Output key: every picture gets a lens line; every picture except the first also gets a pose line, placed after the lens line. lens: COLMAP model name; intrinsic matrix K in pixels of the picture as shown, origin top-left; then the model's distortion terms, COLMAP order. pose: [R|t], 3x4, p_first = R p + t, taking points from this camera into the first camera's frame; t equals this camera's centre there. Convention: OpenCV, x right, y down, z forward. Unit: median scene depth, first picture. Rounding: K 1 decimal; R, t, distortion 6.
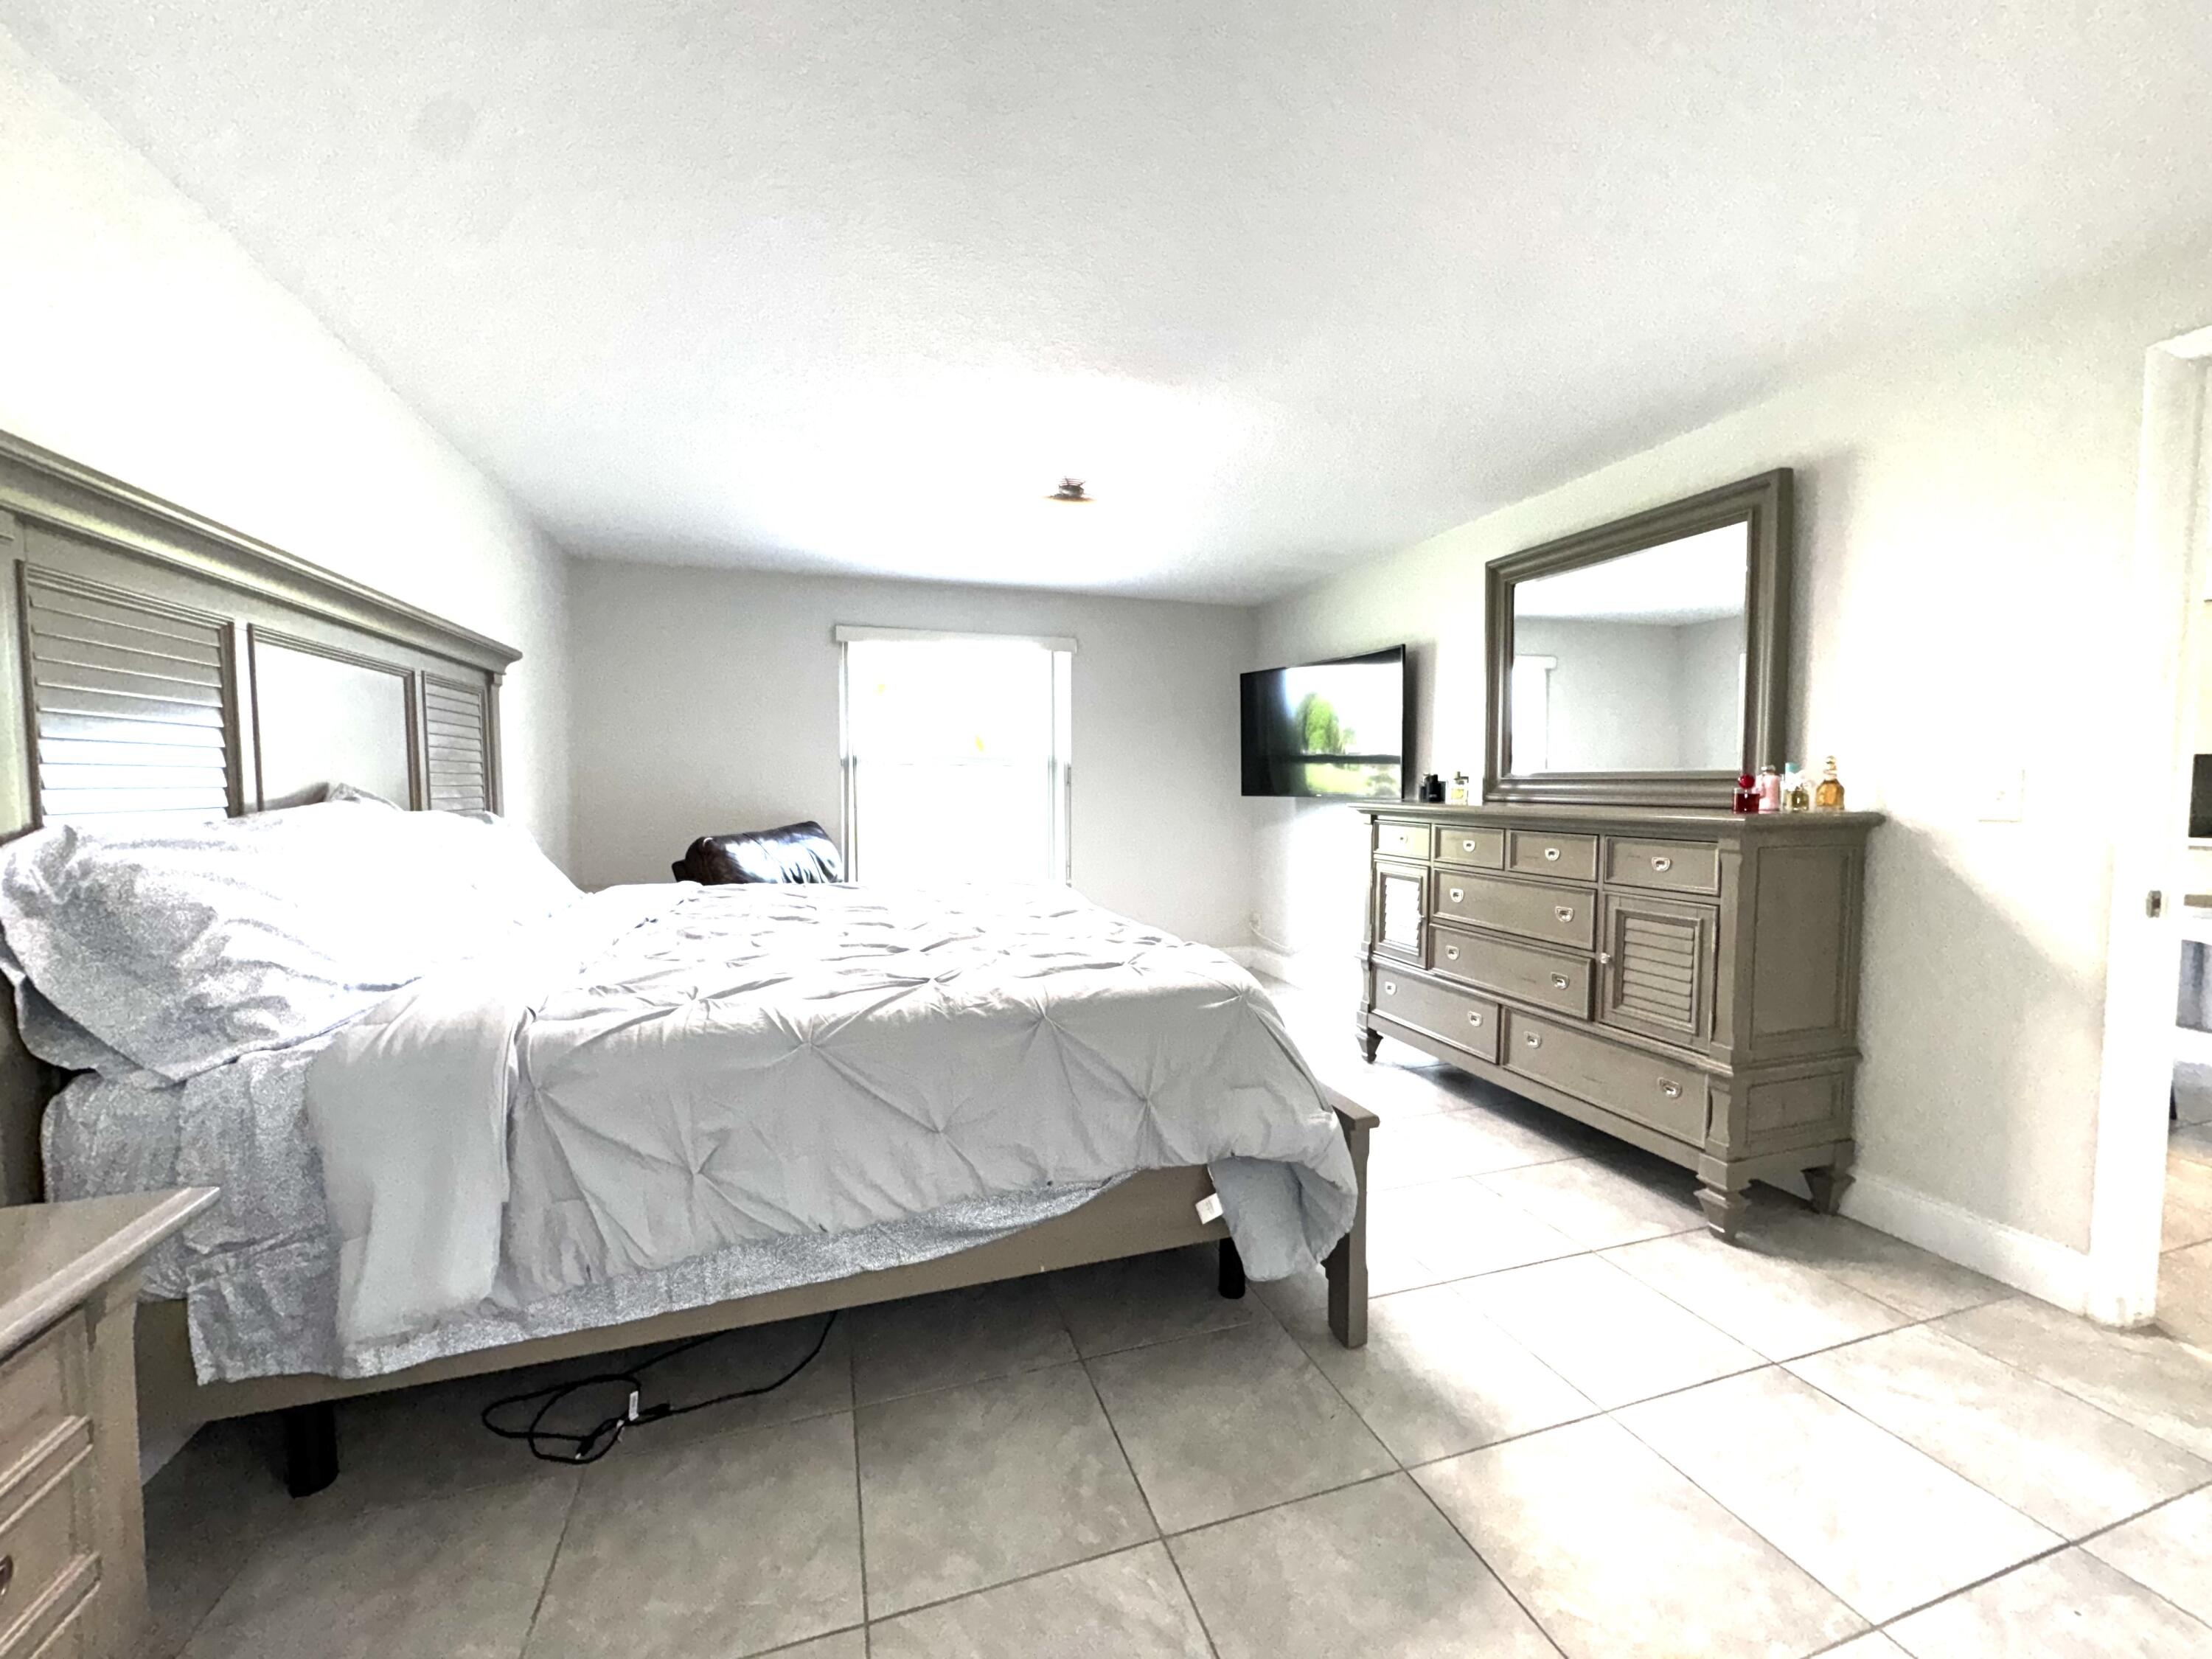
lens RADIAL K [[881.6, 0, 1103.9], [0, 881.6, 835.6], [0, 0, 1]] dist [-0.002127, -0.000085]
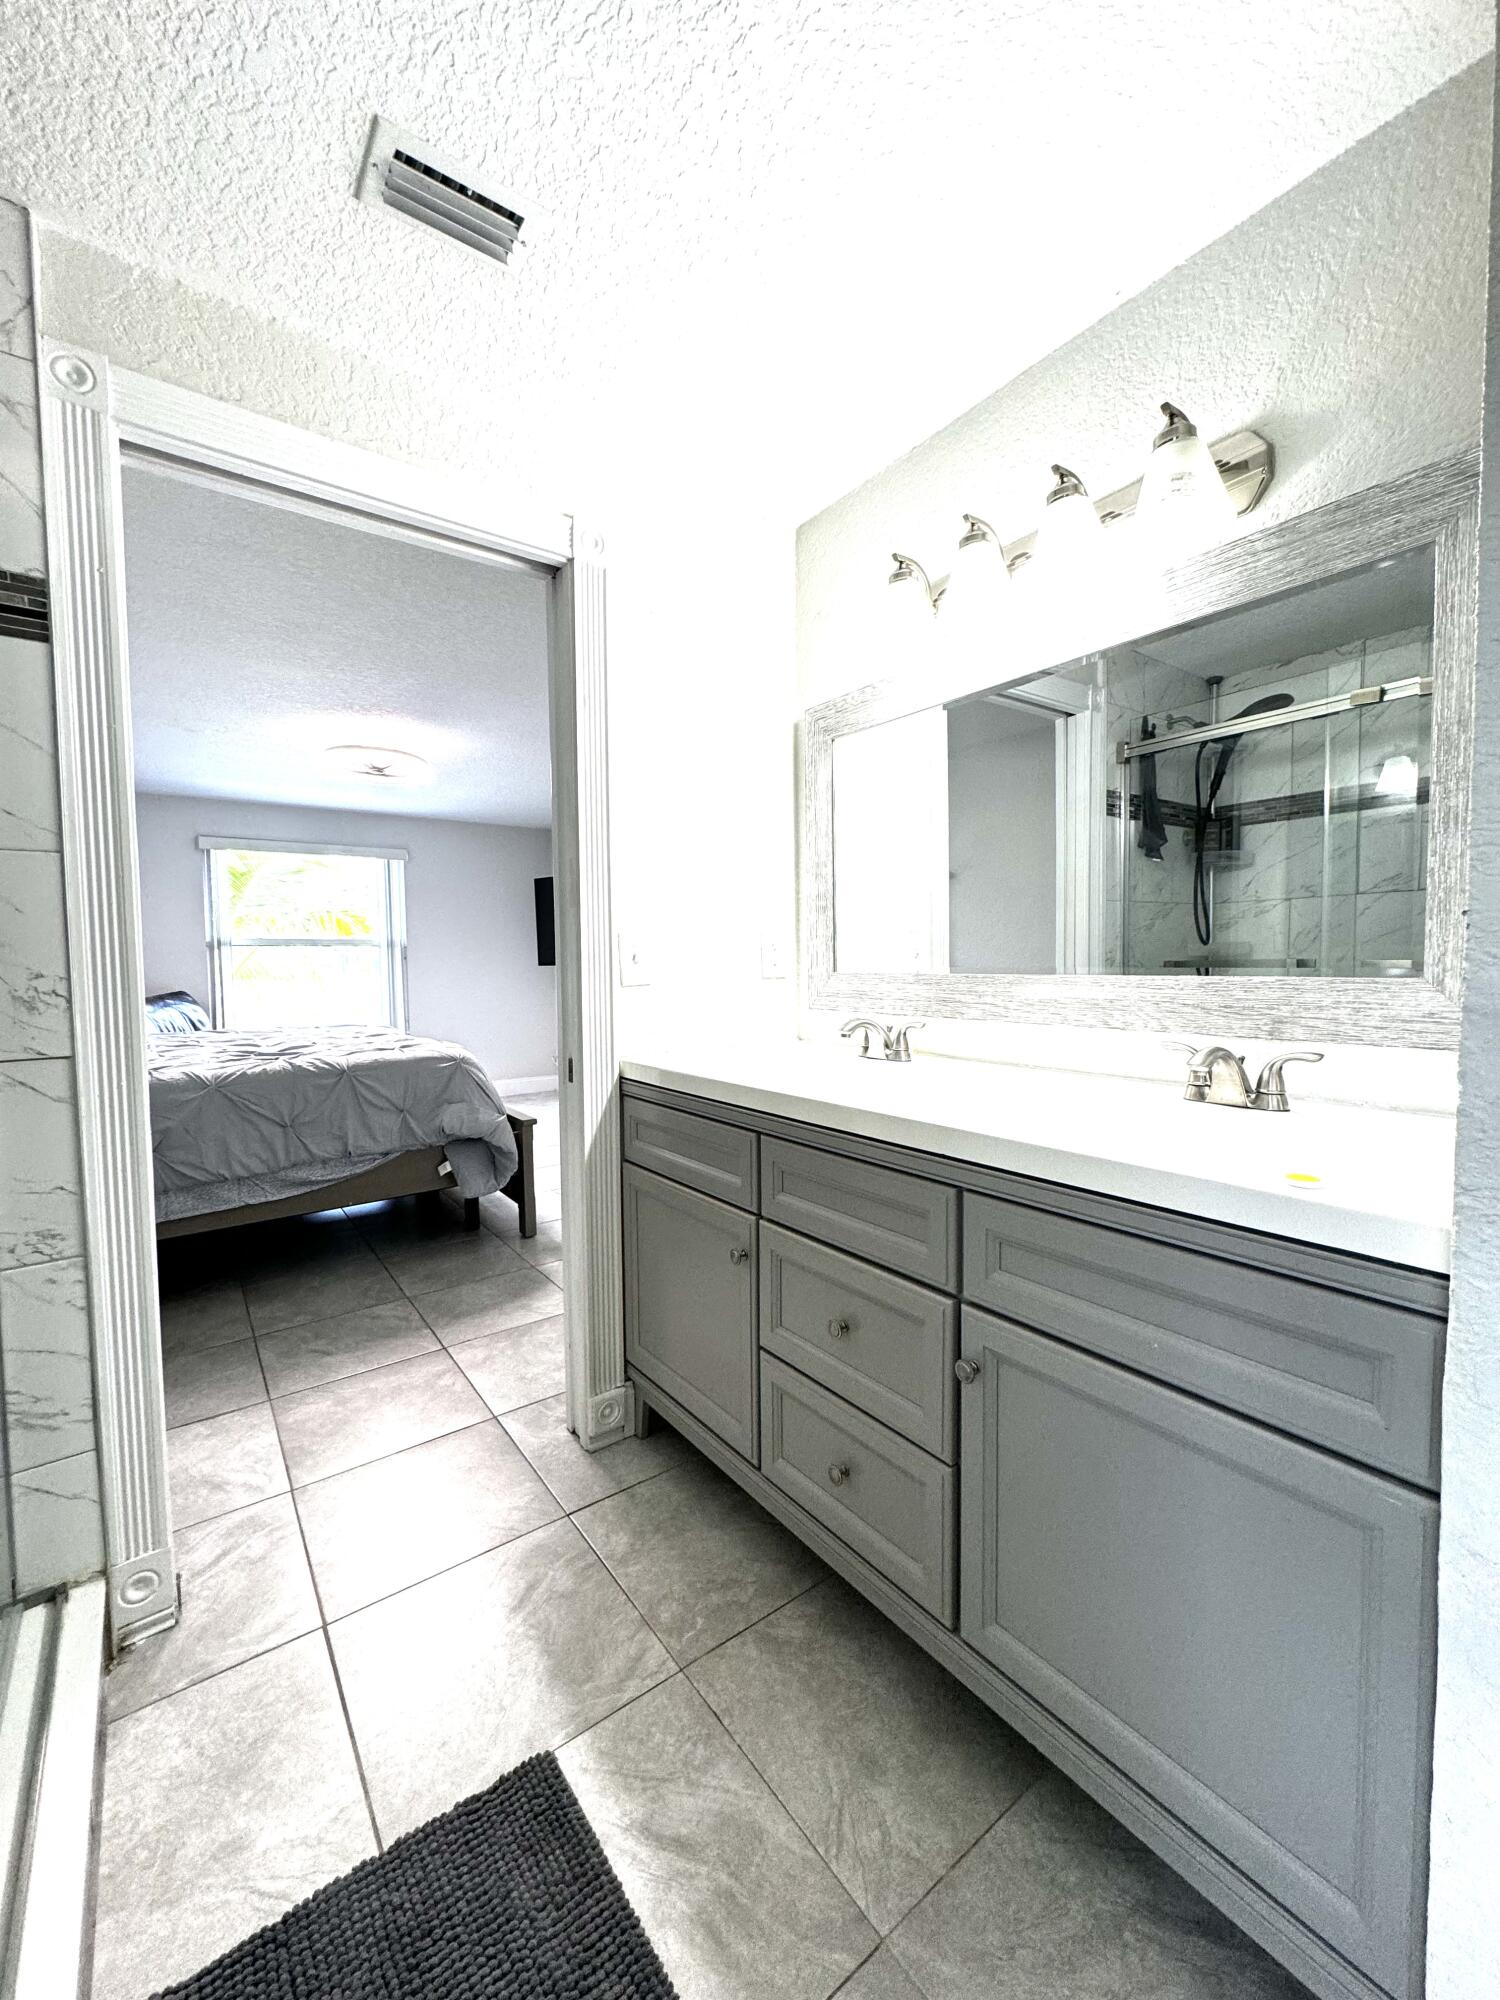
lens RADIAL K [[797.1, 0, 751.3], [0, 797.1, 1000.0], [0, 0, 1]] dist [-0.002127, -0.000085]
pose [[0.947504, -0.028354, 0.318484, 0.225671], [0.031193, 0.999506, -0.003818, 0.075306], [-0.318219, 0.013552, 0.947921, -0.979376]]
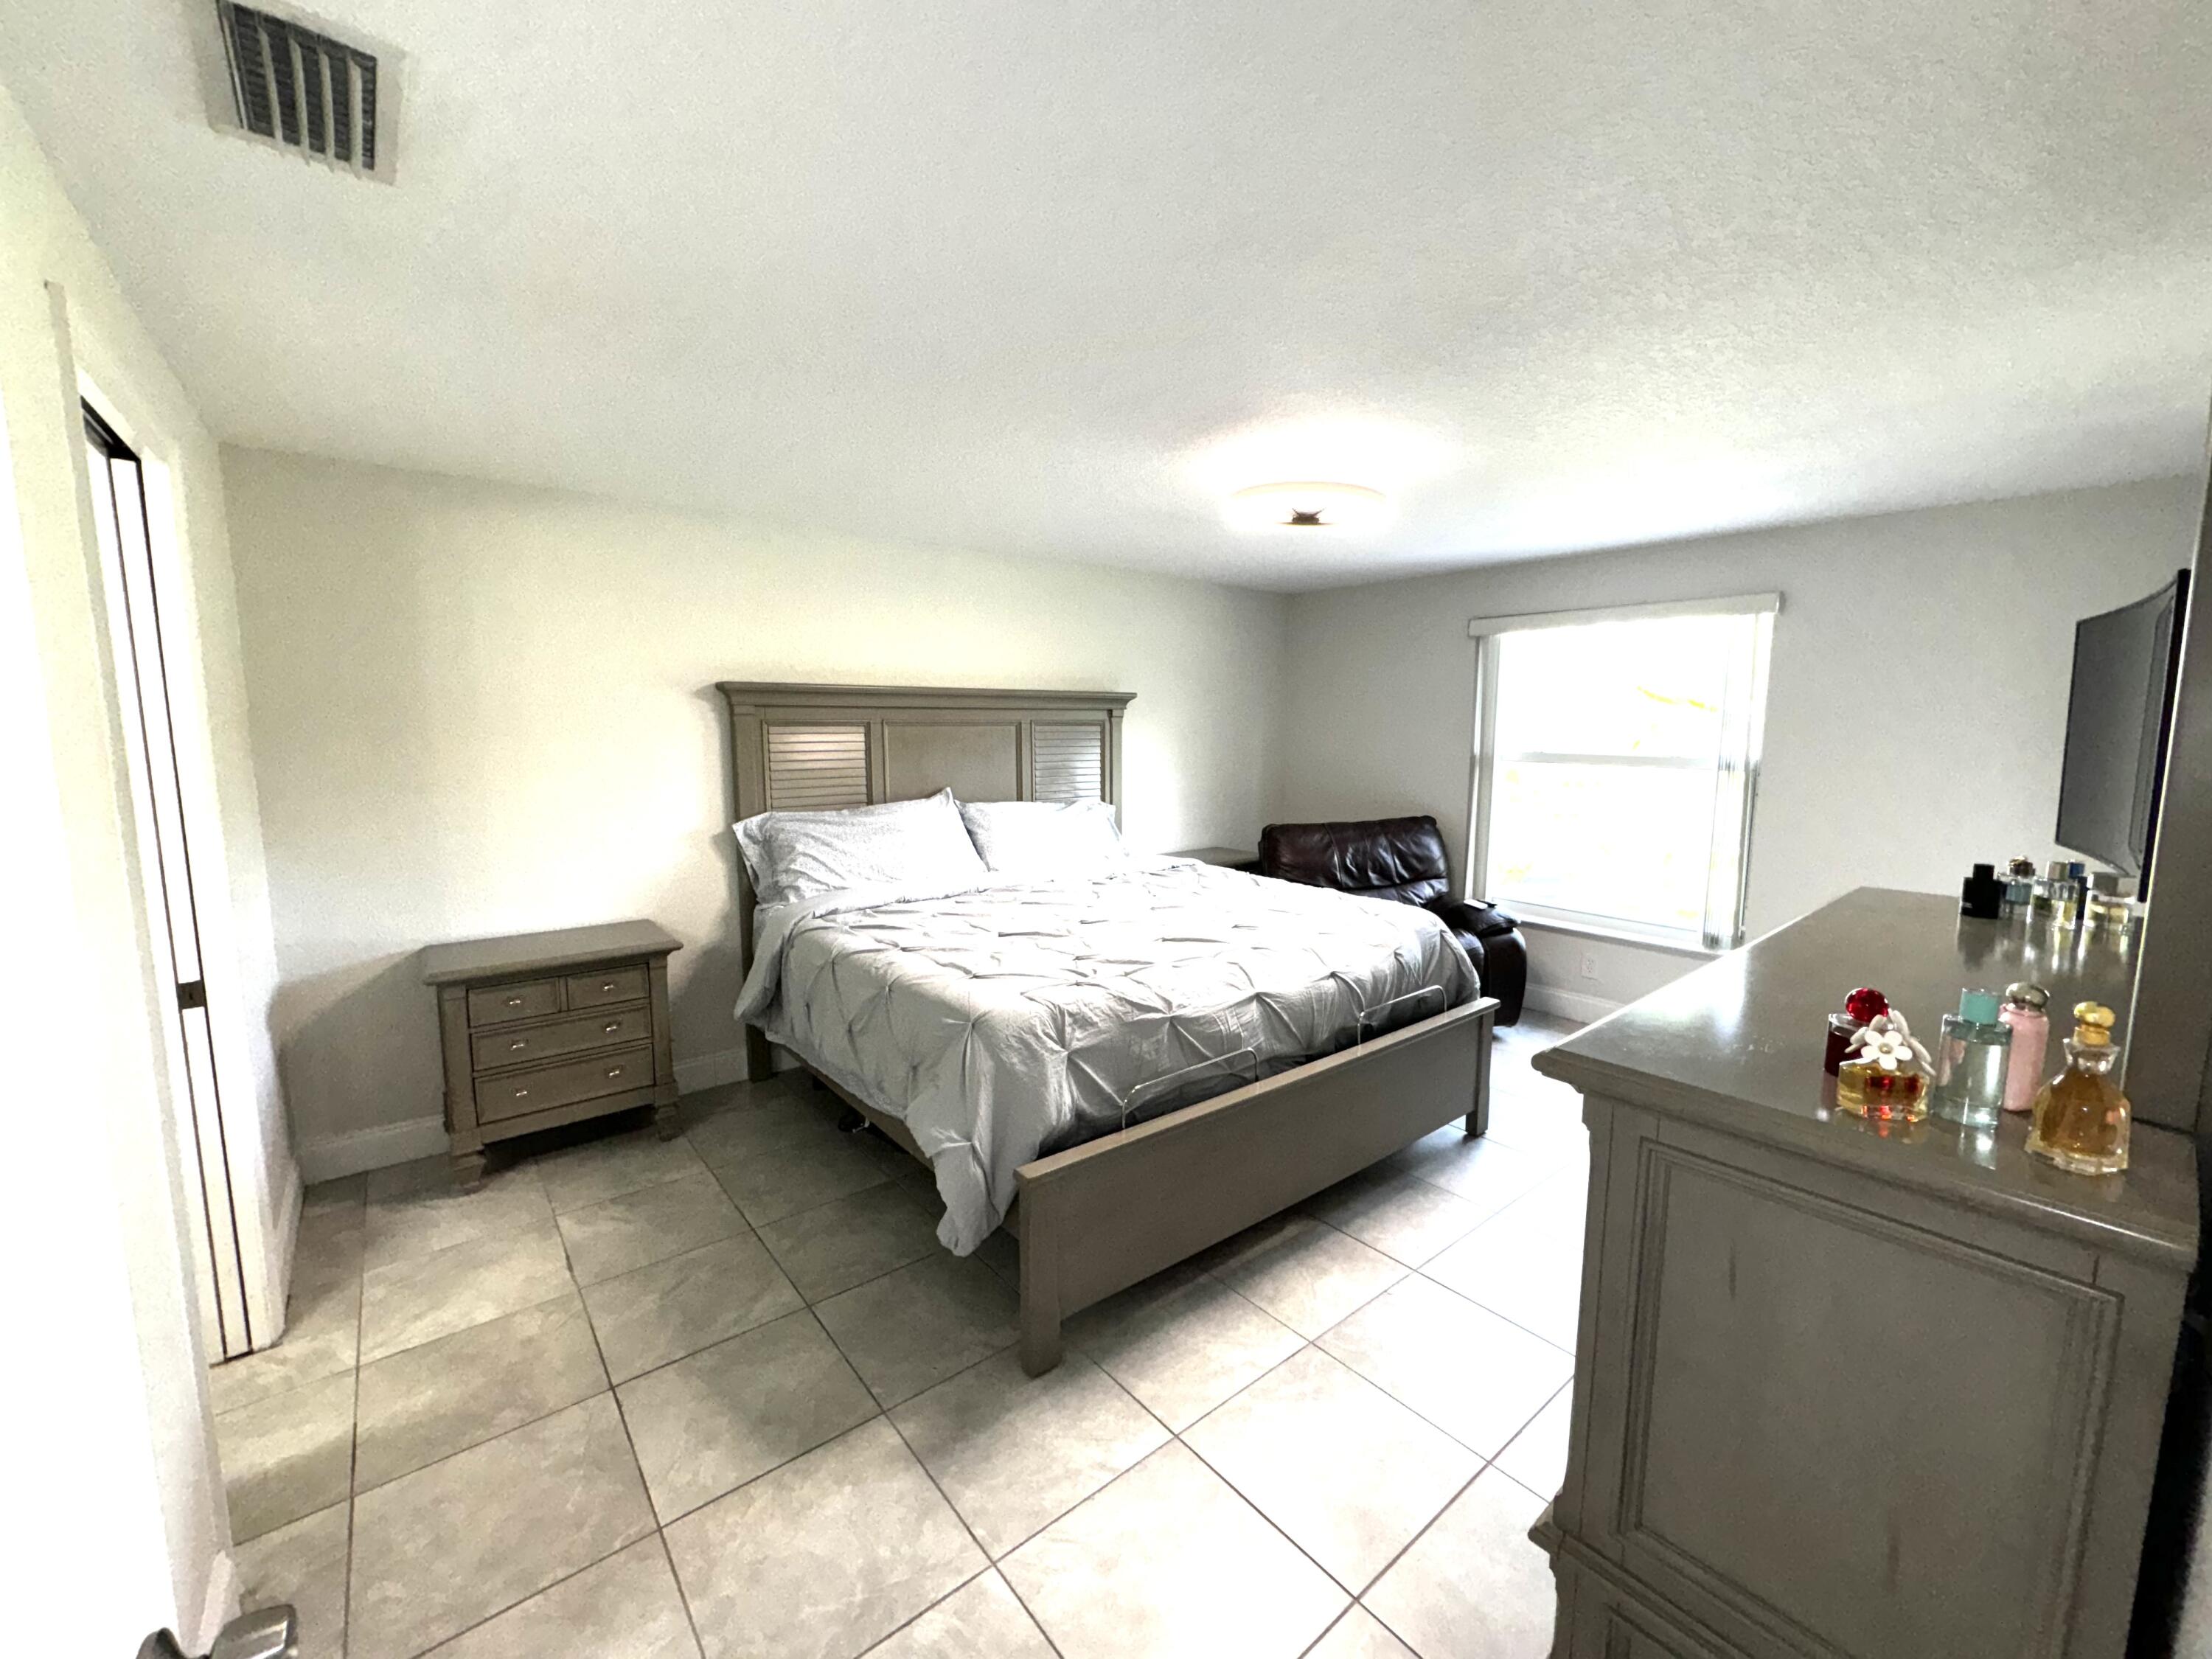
lens RADIAL K [[881.6, 0, 1106.6], [0, 881.6, 816.5], [0, 0, 1]] dist [-0.002127, -0.000085]
pose [[0.357741, 0.099518, -0.928503, 1.419820], [-0.056373, 0.994793, 0.084903, -0.231132], [0.932118, 0.021970, 0.361489, 0.758702]]
